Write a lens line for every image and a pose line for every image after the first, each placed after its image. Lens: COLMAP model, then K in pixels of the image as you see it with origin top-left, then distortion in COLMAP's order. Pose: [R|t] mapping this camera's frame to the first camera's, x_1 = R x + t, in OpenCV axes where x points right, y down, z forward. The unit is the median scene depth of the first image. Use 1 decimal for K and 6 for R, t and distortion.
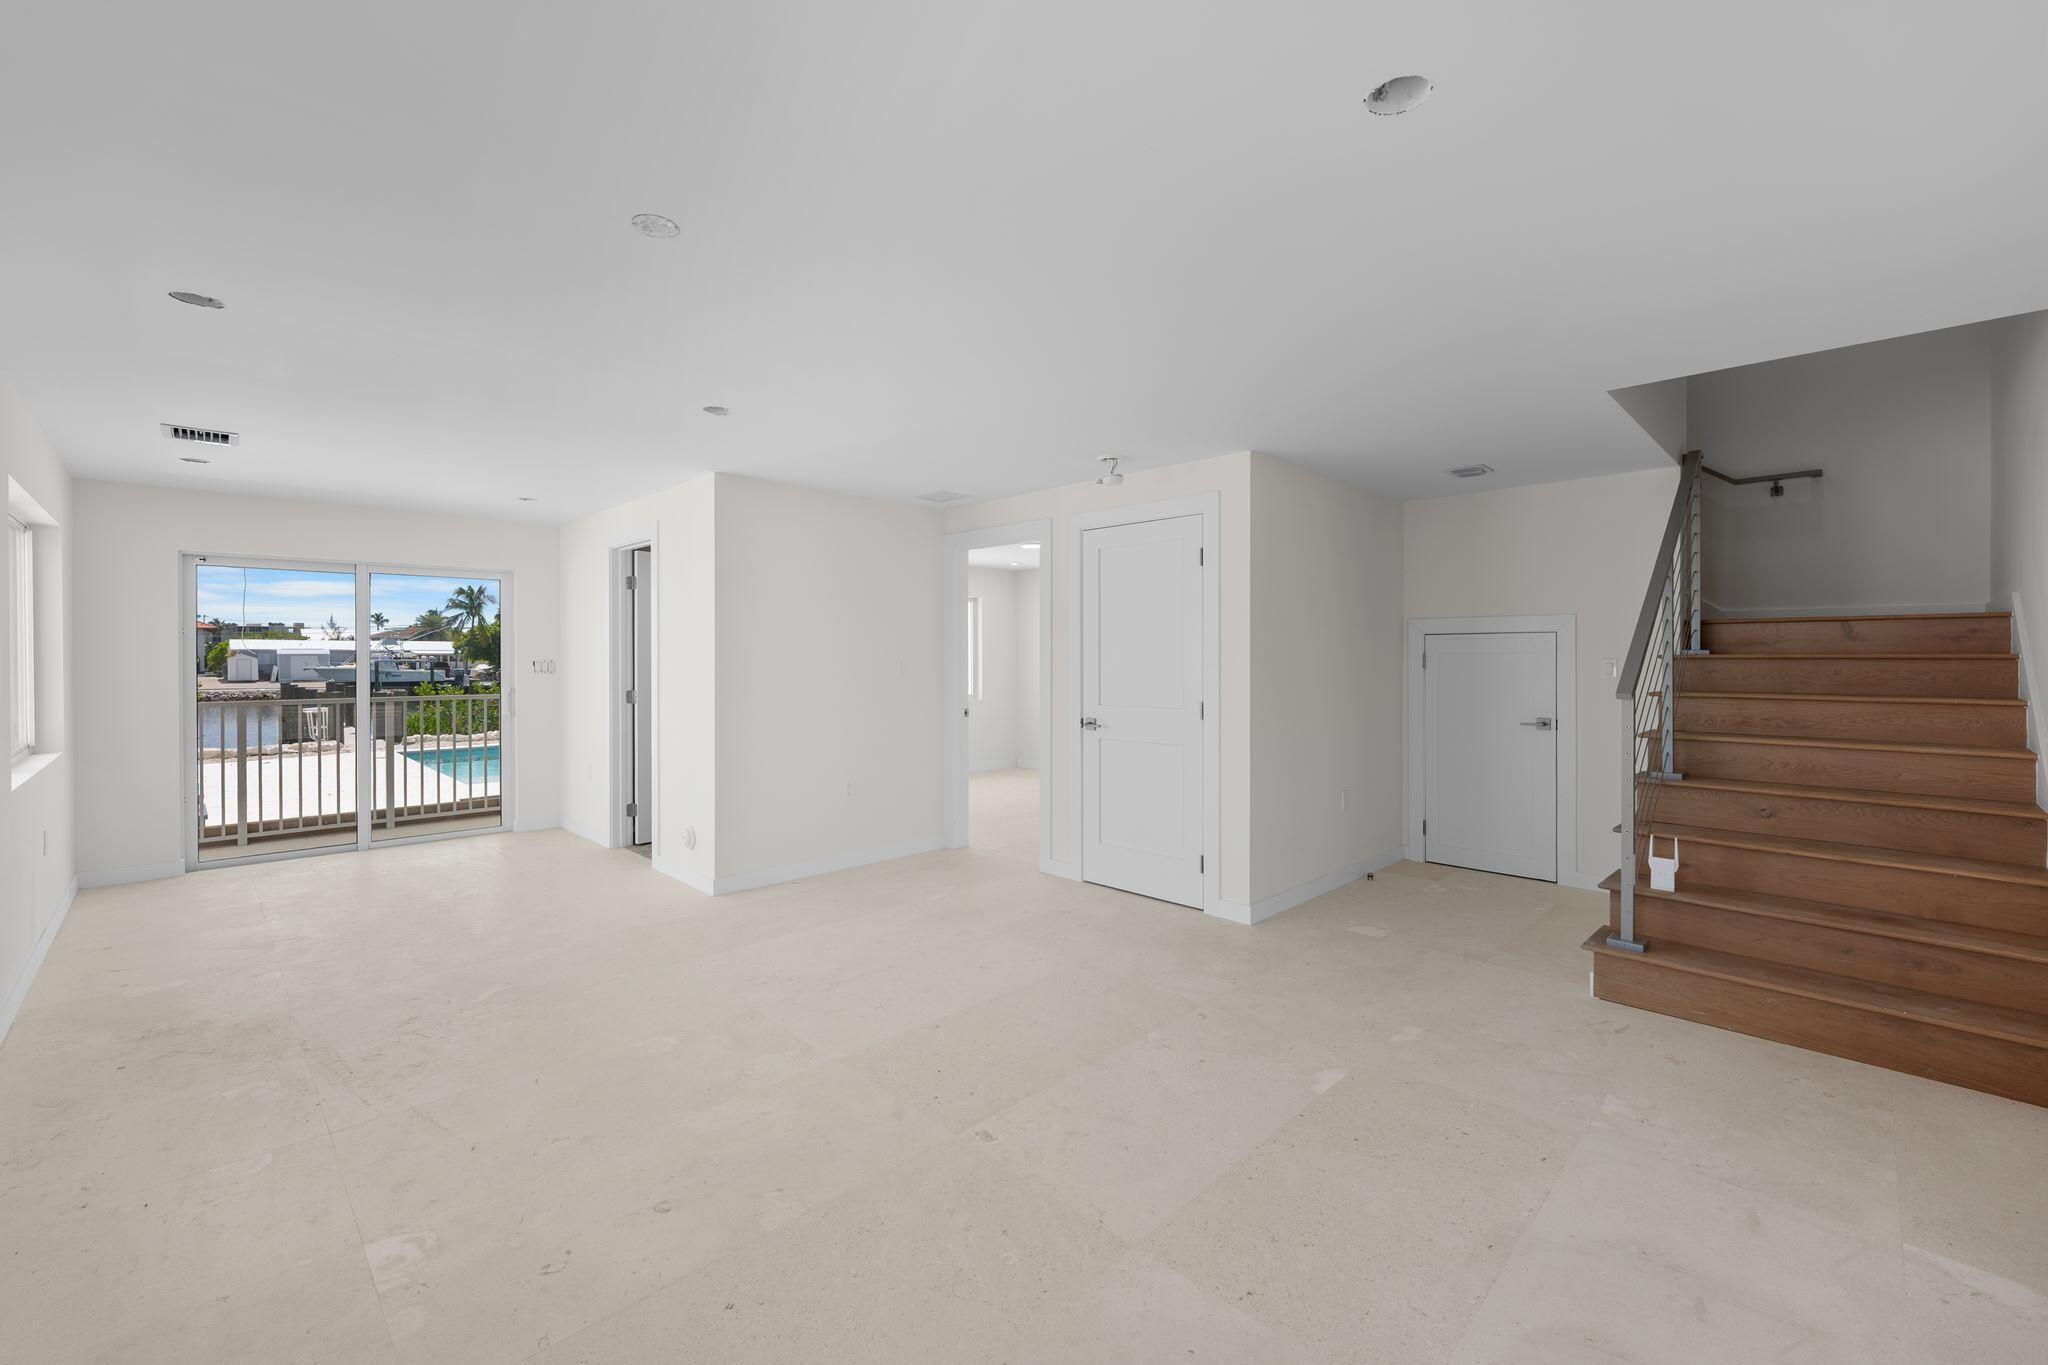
lens RADIAL K [[848.7, 0, 1025.9], [0, 848.7, 663.5], [0, 0, 1]] dist [0.002475, 0.000165]
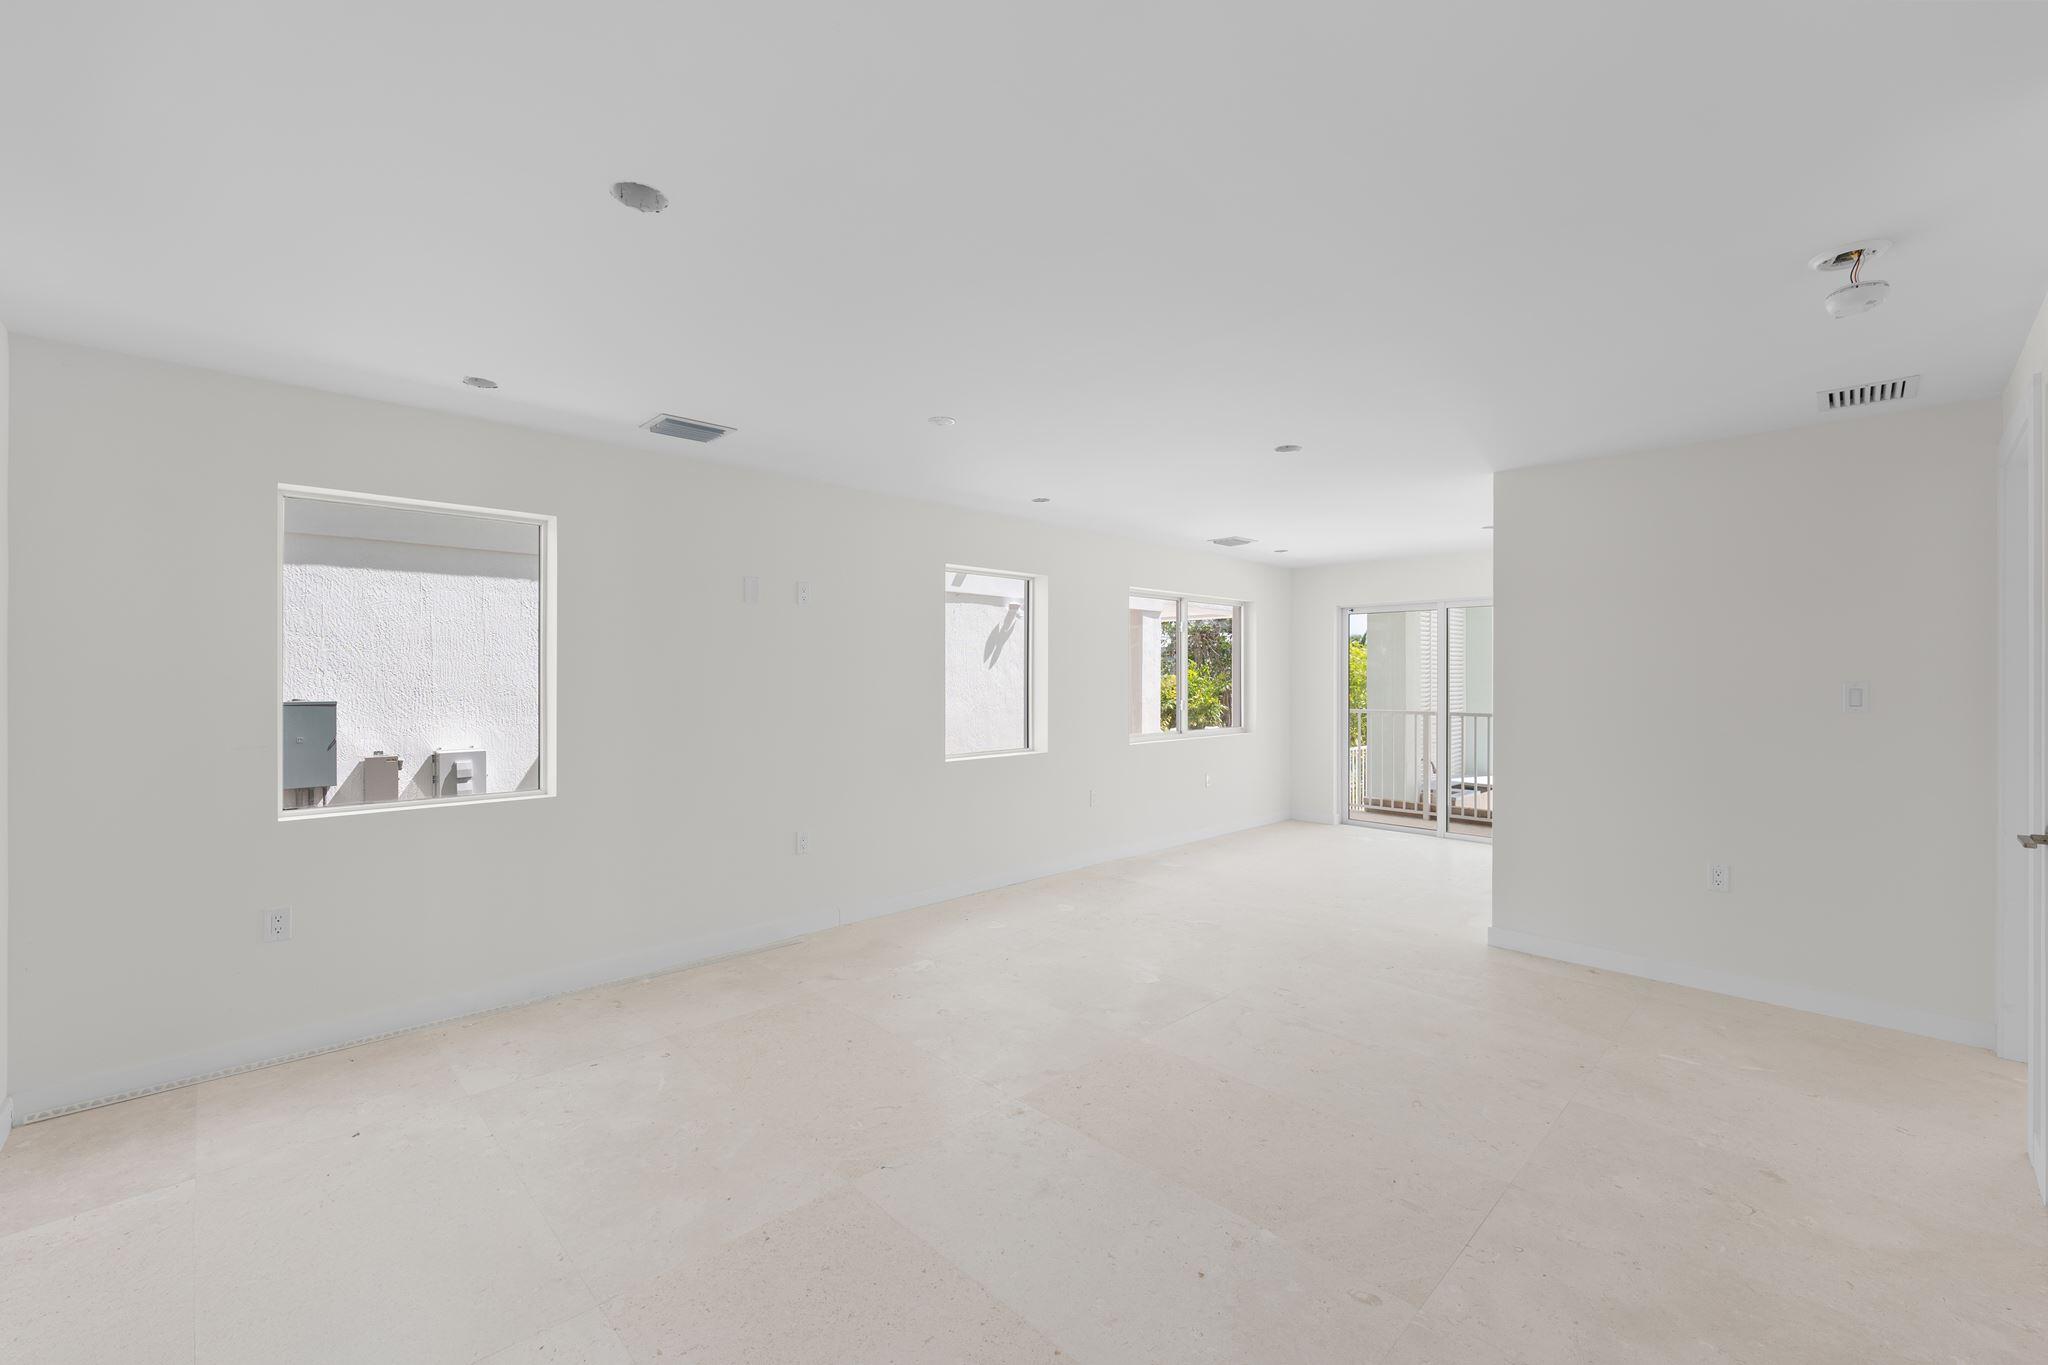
lens RADIAL K [[841.2, 0, 1027.0], [0, 841.2, 681.1], [0, 0, 1]] dist [-0.004460, -0.000337]
pose [[-0.005381, 0.007177, -0.999960, 0.477328], [-0.012499, 0.999896, 0.007244, -0.005516], [0.999907, 0.012537, -0.005291, 0.467411]]
